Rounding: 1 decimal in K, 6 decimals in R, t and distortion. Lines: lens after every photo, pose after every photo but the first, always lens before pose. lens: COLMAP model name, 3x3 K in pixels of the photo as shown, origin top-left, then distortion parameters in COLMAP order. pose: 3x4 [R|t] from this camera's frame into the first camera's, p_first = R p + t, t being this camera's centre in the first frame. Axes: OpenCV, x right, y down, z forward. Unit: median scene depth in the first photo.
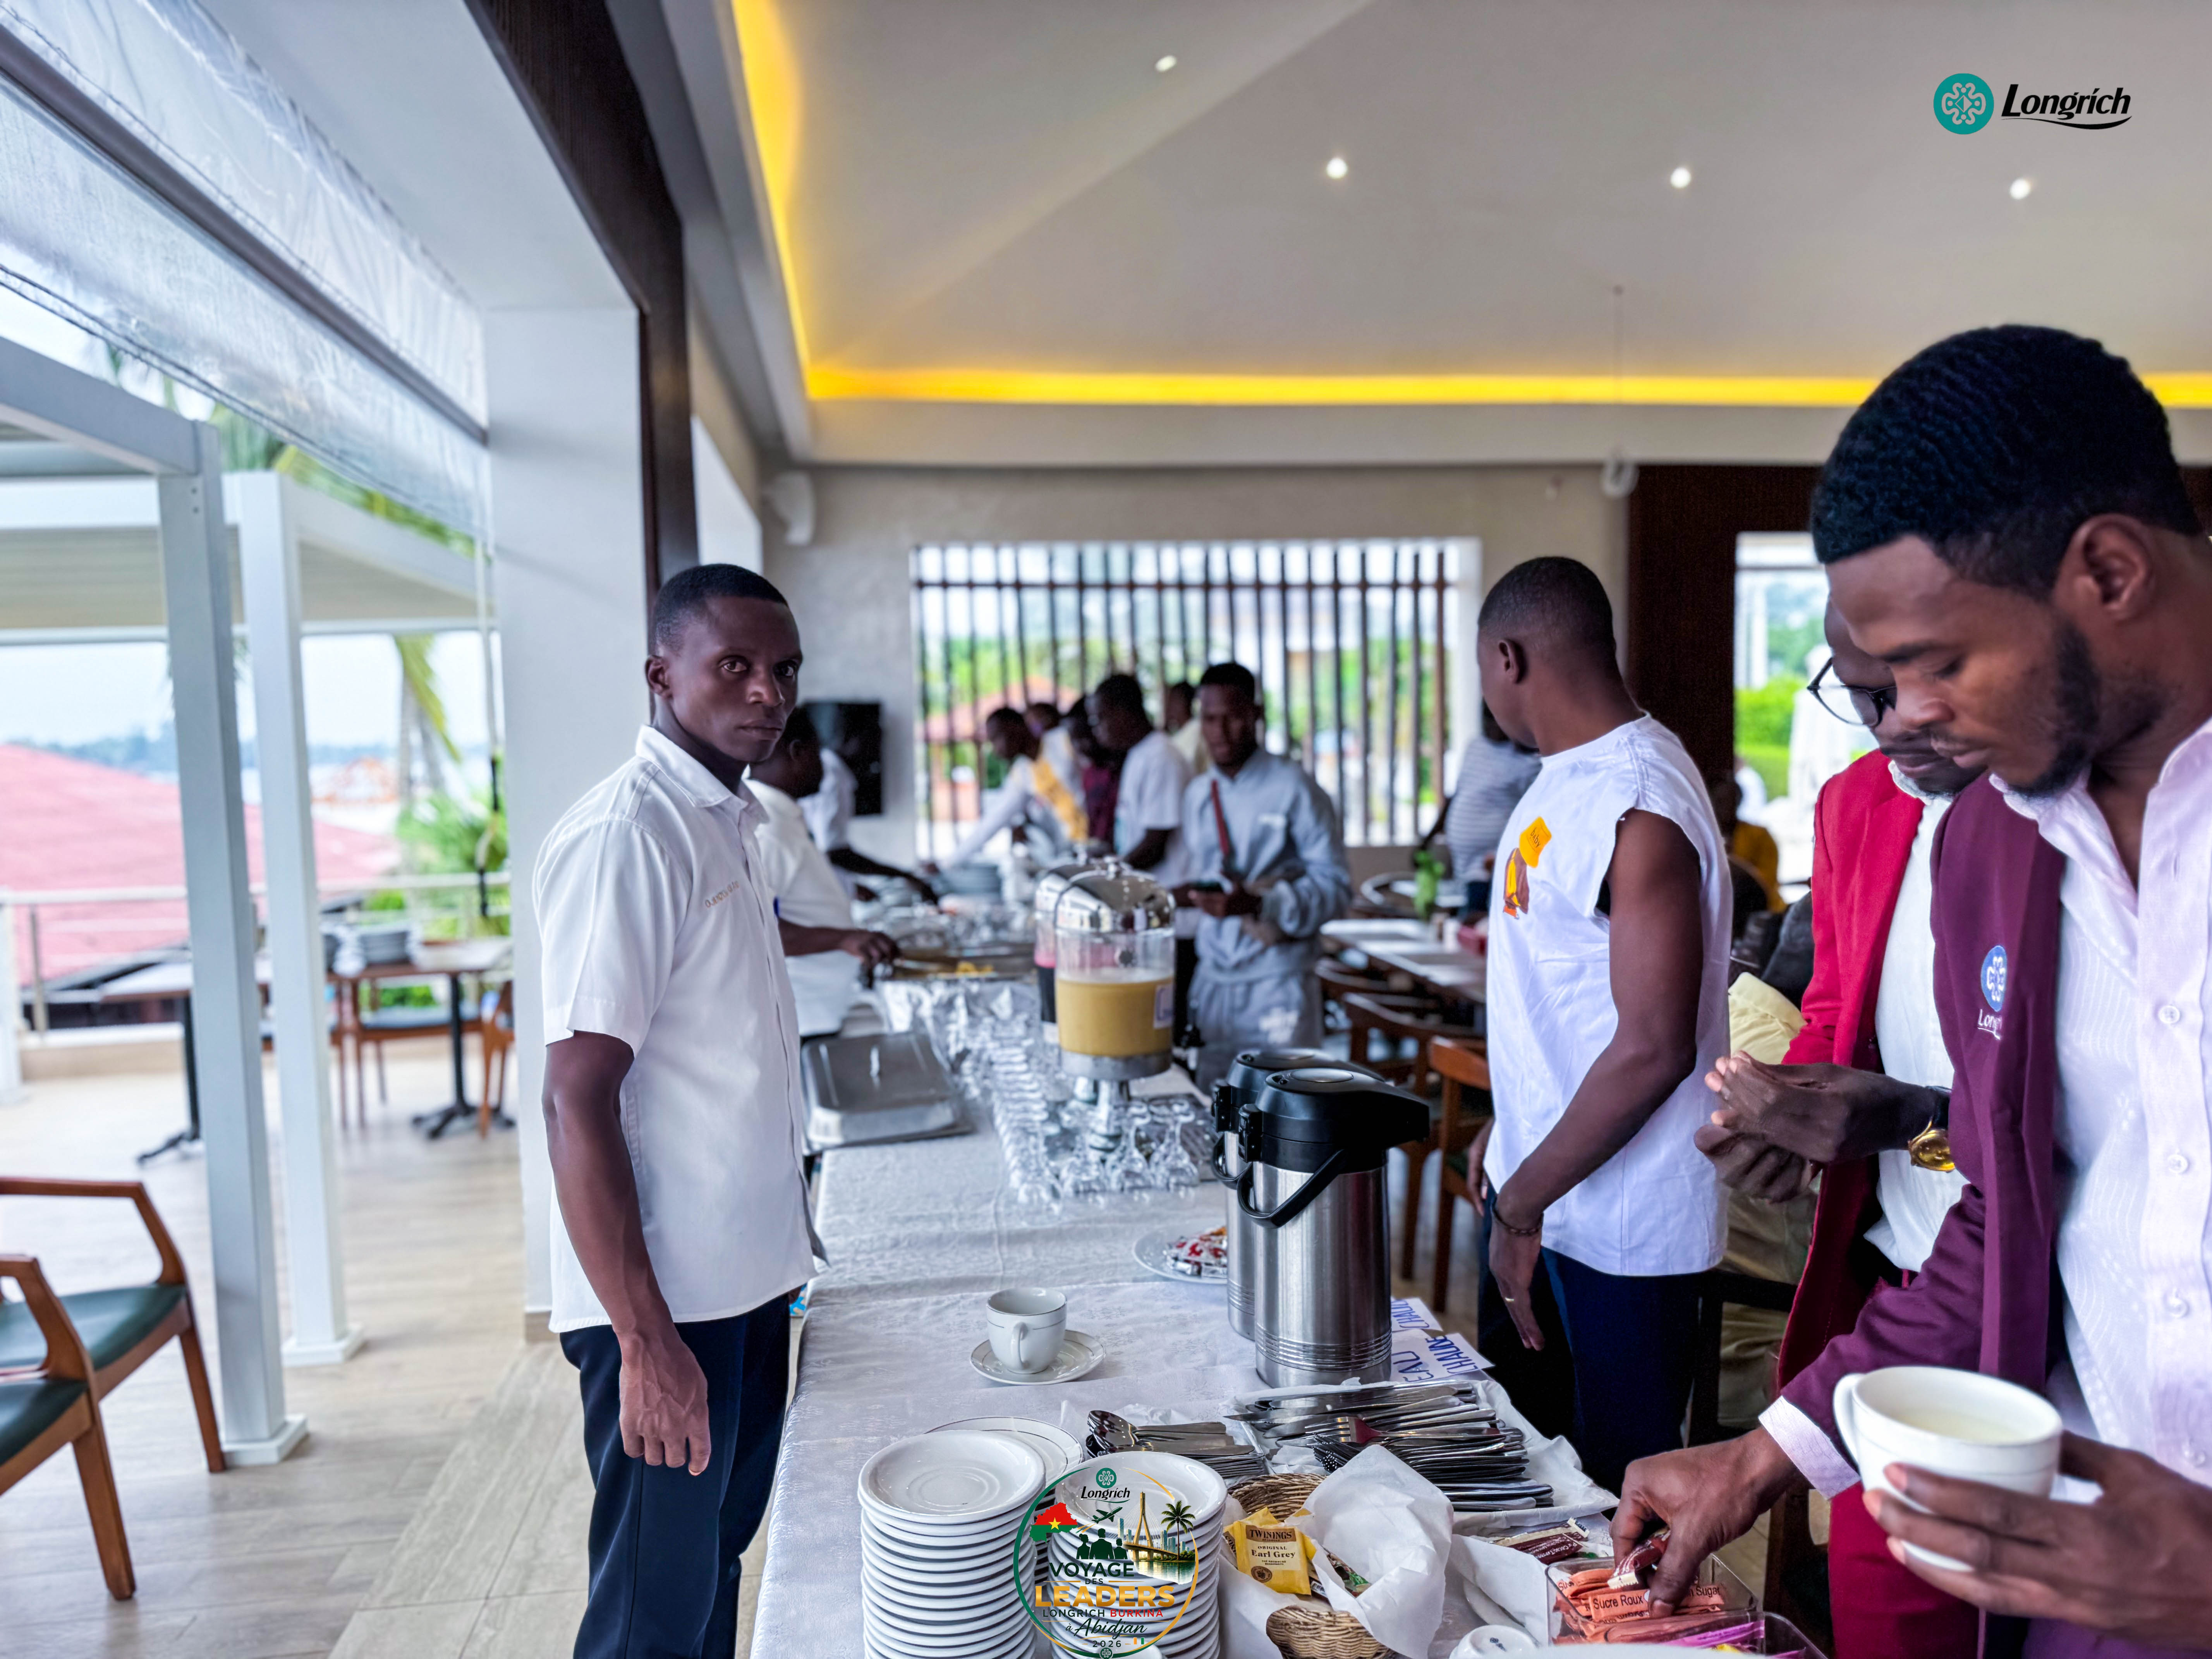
lens RADIAL K [[1536.3, 0, 1106.4], [0, 1536.3, 859.1], [0, 0, 1]] dist [0.042978, -0.048186]
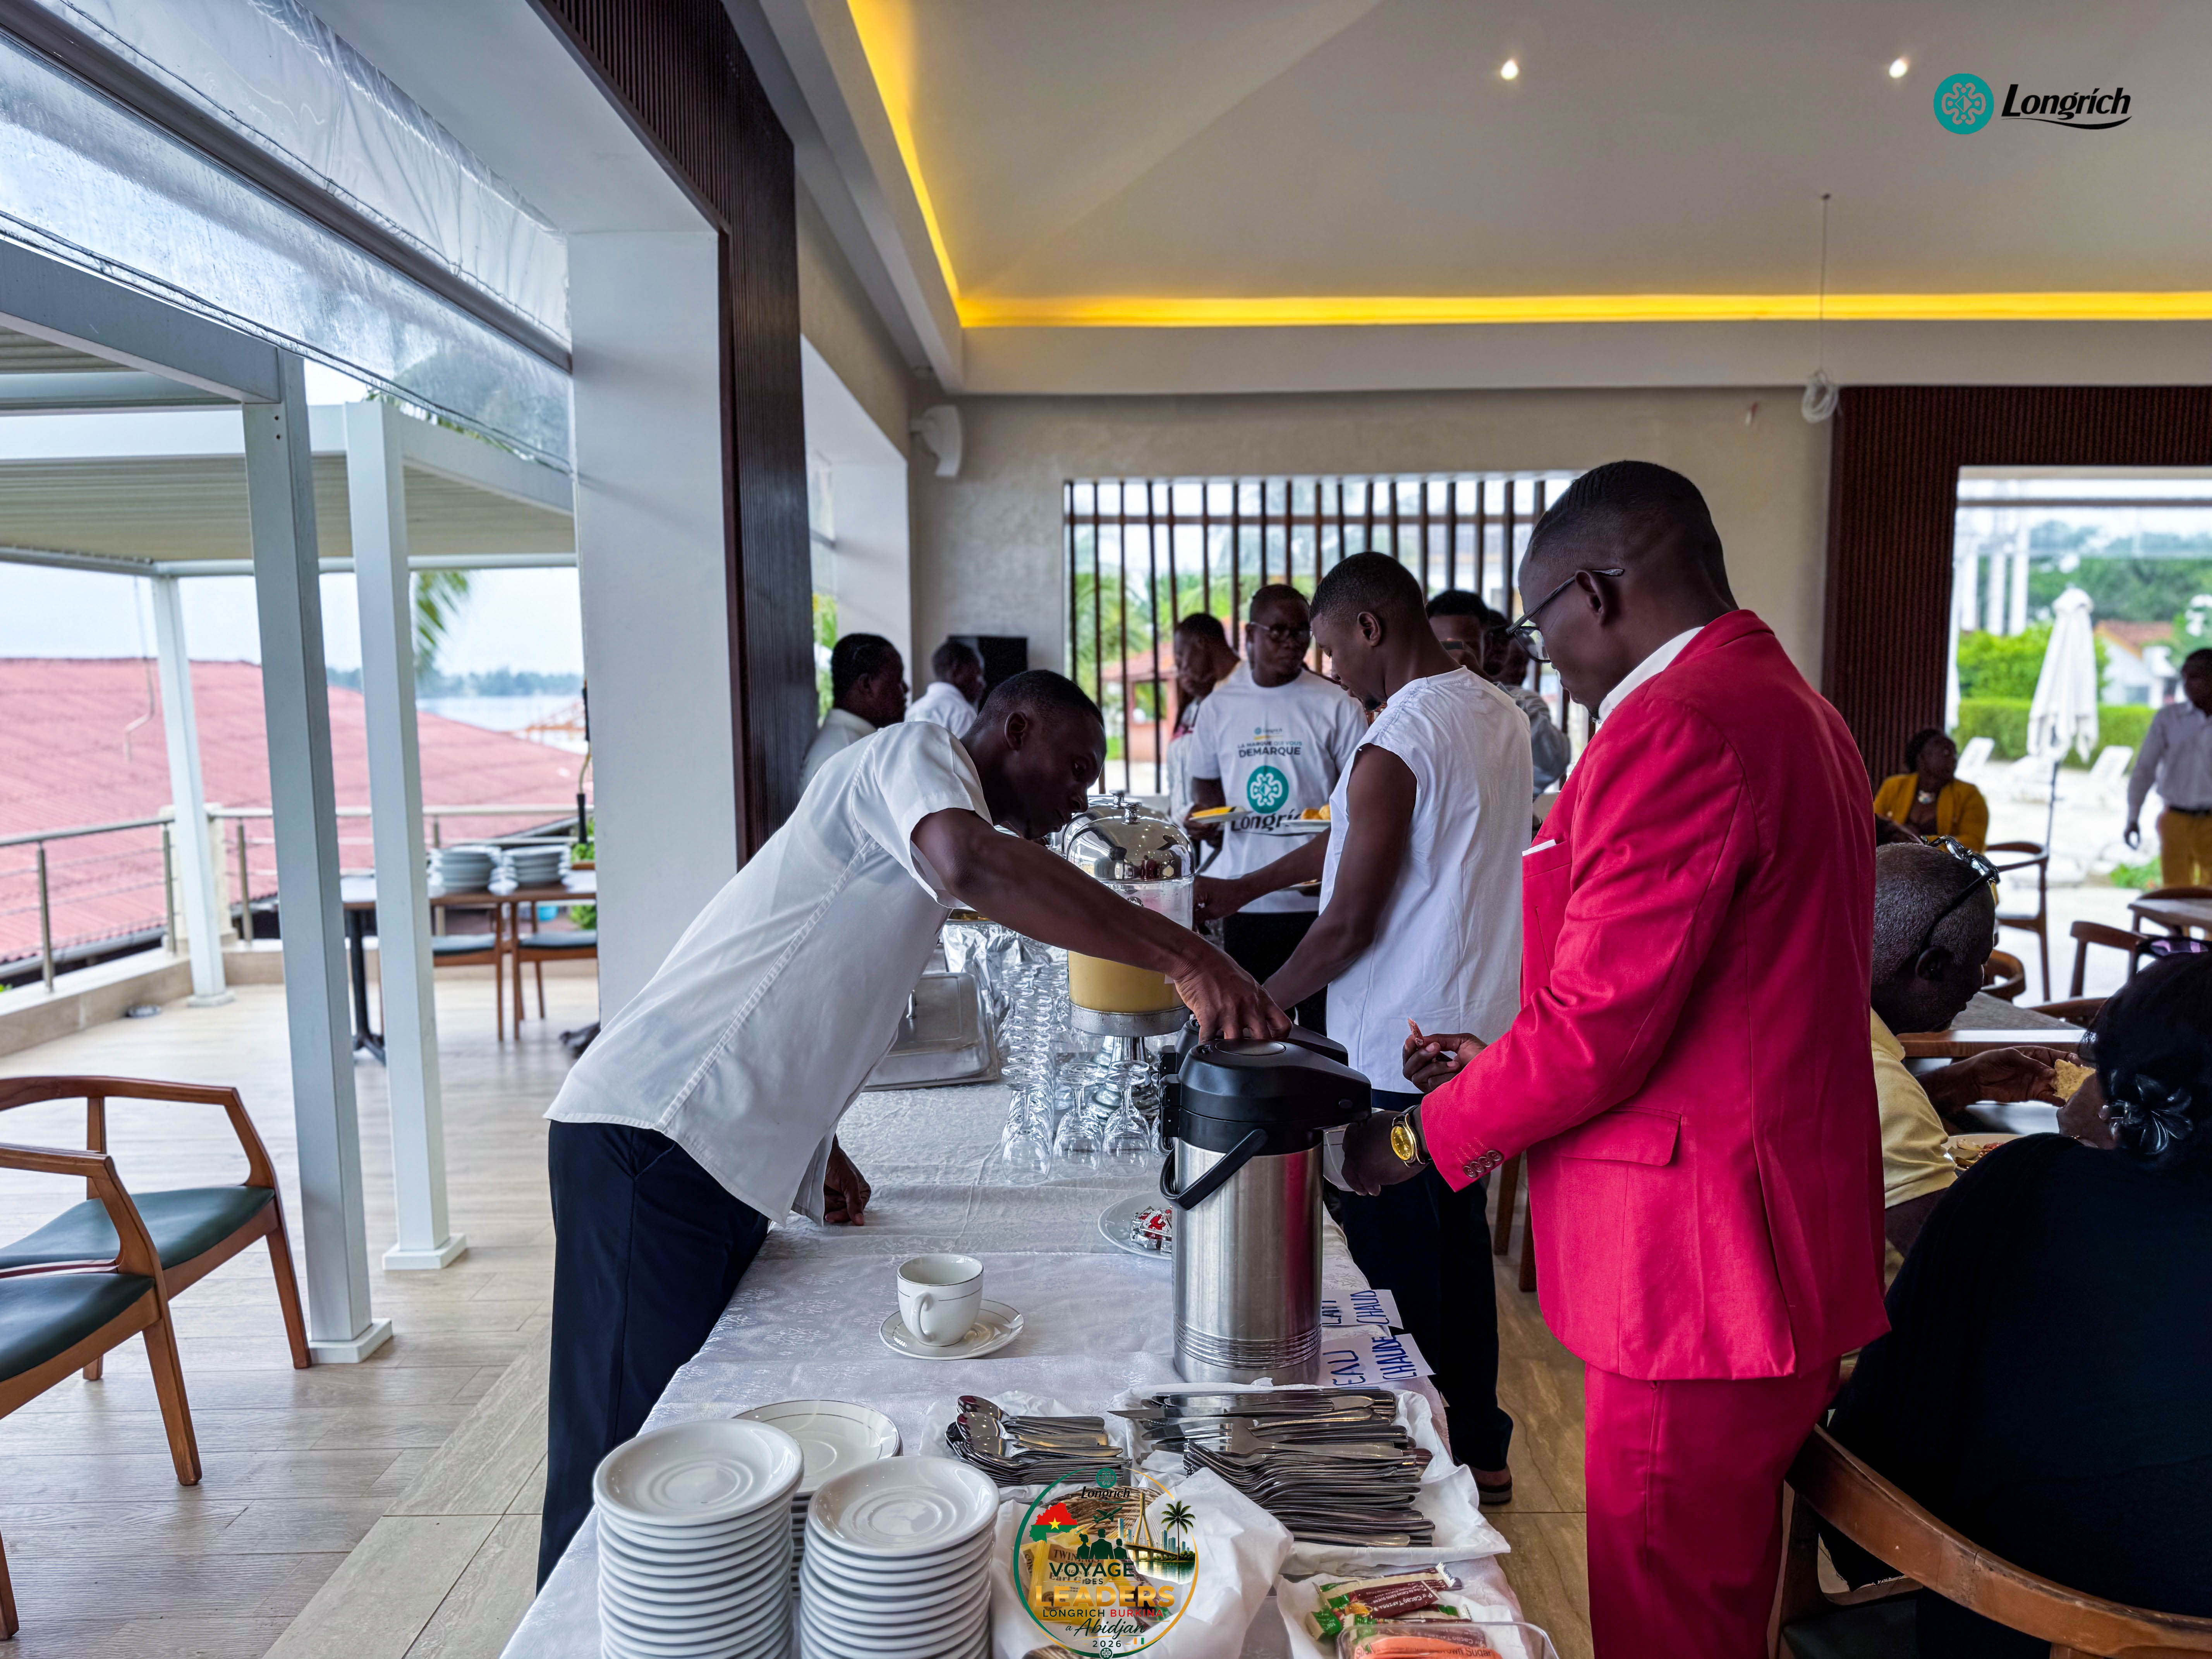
lens RADIAL K [[1536.3, 0, 1106.4], [0, 1536.3, 859.1], [0, 0, 1]] dist [0.042978, -0.048186]
pose [[0.991566, 0.029735, -0.126148, 0.092875], [-0.024872, 0.998892, 0.039951, -0.002275], [0.127196, -0.036477, 0.991207, 0.051530]]
